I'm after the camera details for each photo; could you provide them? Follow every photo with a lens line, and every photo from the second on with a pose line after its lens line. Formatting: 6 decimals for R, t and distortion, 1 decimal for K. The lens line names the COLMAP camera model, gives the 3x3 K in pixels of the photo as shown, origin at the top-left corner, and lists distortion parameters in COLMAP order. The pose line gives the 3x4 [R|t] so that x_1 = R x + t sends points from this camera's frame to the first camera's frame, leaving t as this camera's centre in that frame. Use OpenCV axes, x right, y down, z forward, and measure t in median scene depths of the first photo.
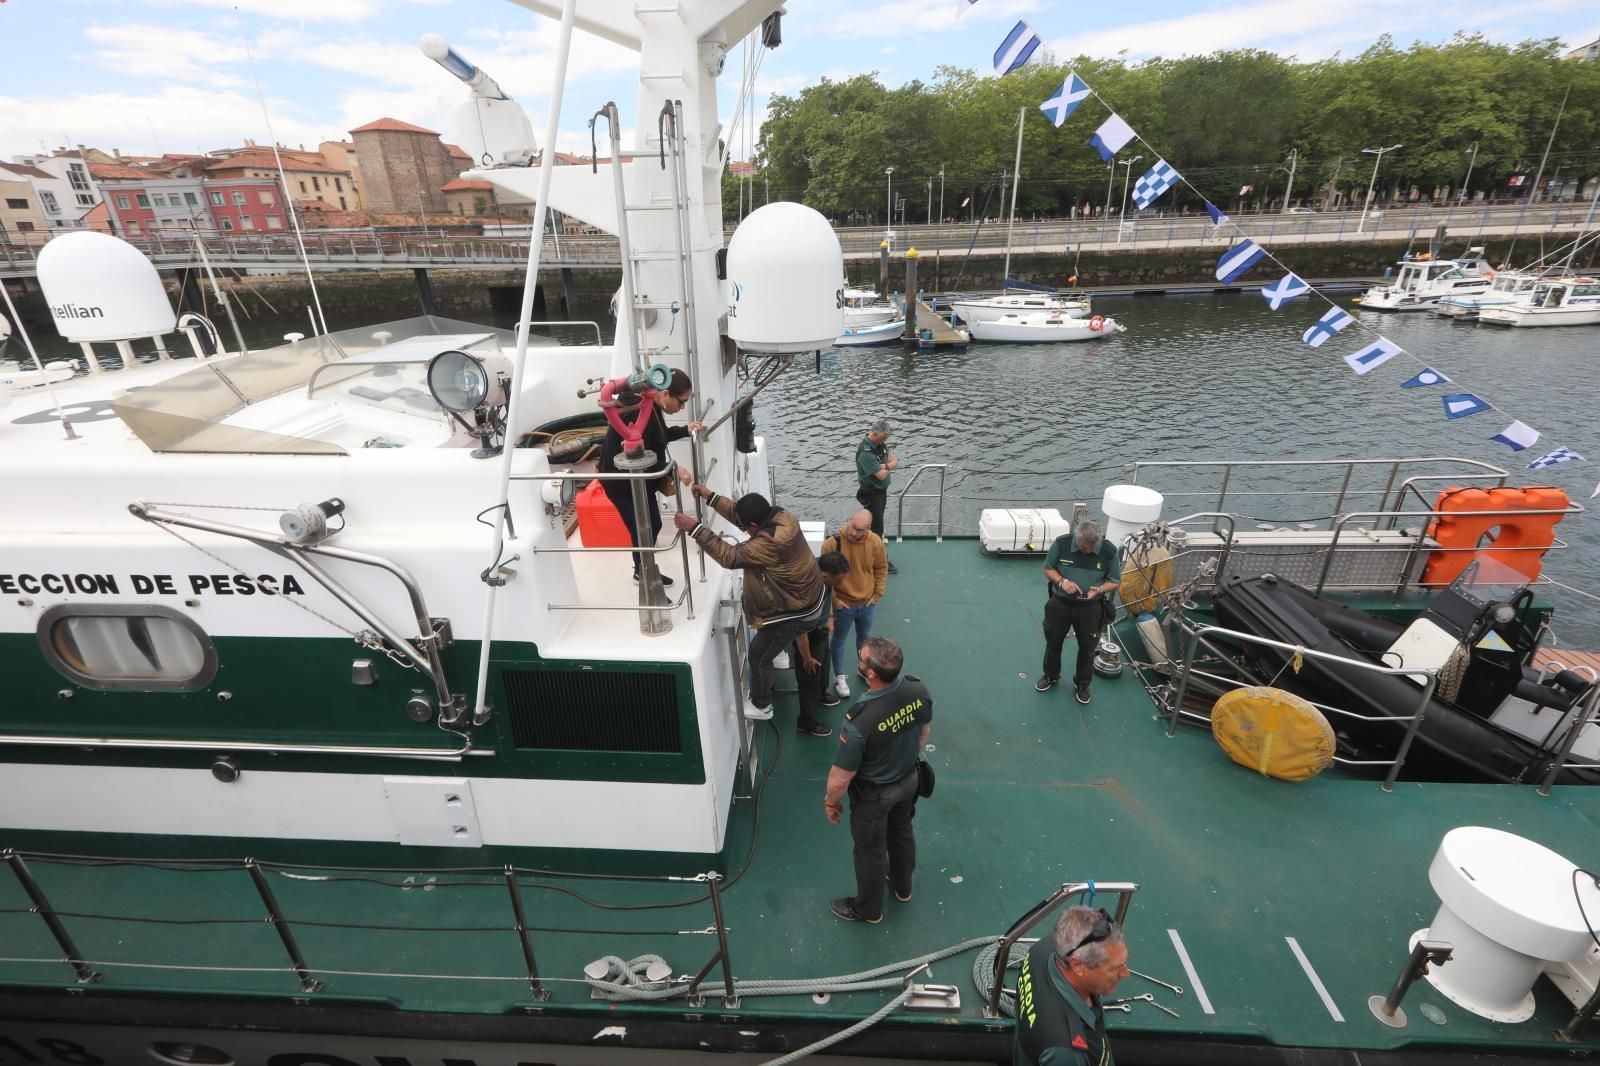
lens RADIAL K [[703.5, 0, 800.0], [0, 703.5, 533.0], [0, 0, 1]] dist [-0.000760, -0.000056]
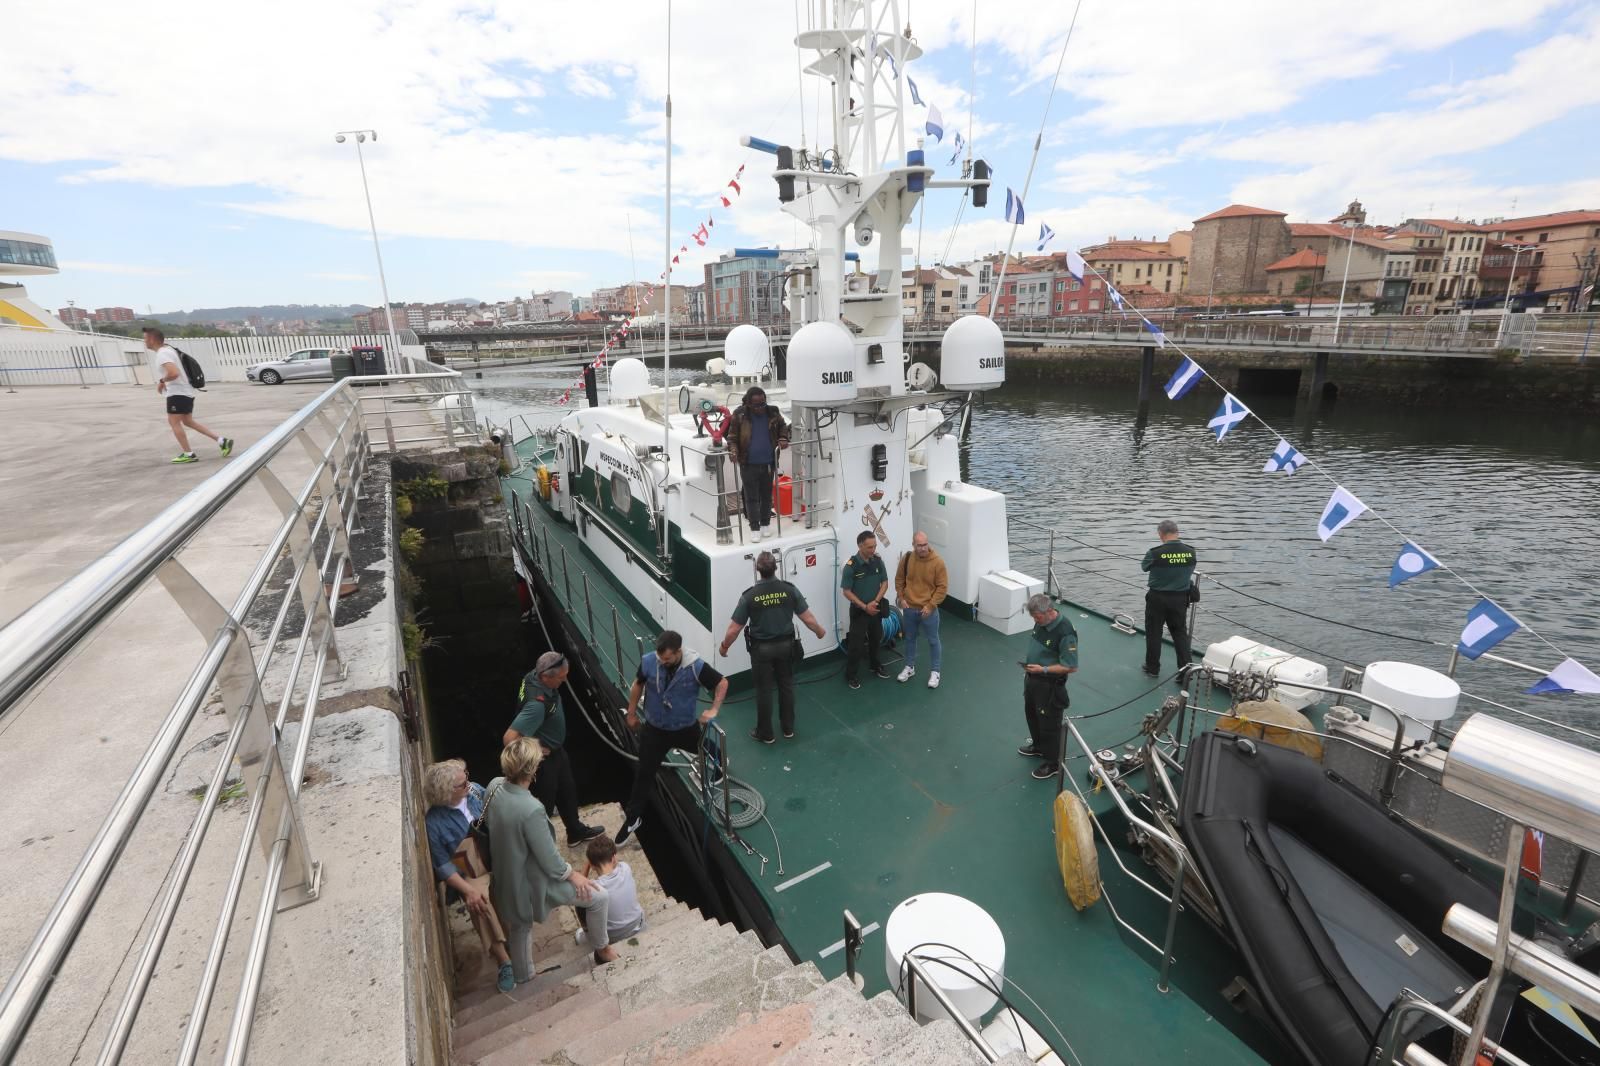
lens RADIAL K [[703.5, 0, 800.0], [0, 703.5, 533.0], [0, 0, 1]] dist [-0.000760, -0.000056]
pose [[0.541455, 0.249586, -0.802828, 0.794425], [-0.327510, 0.942100, 0.072000, -0.051058], [0.774315, 0.223949, 0.591847, 0.028401]]
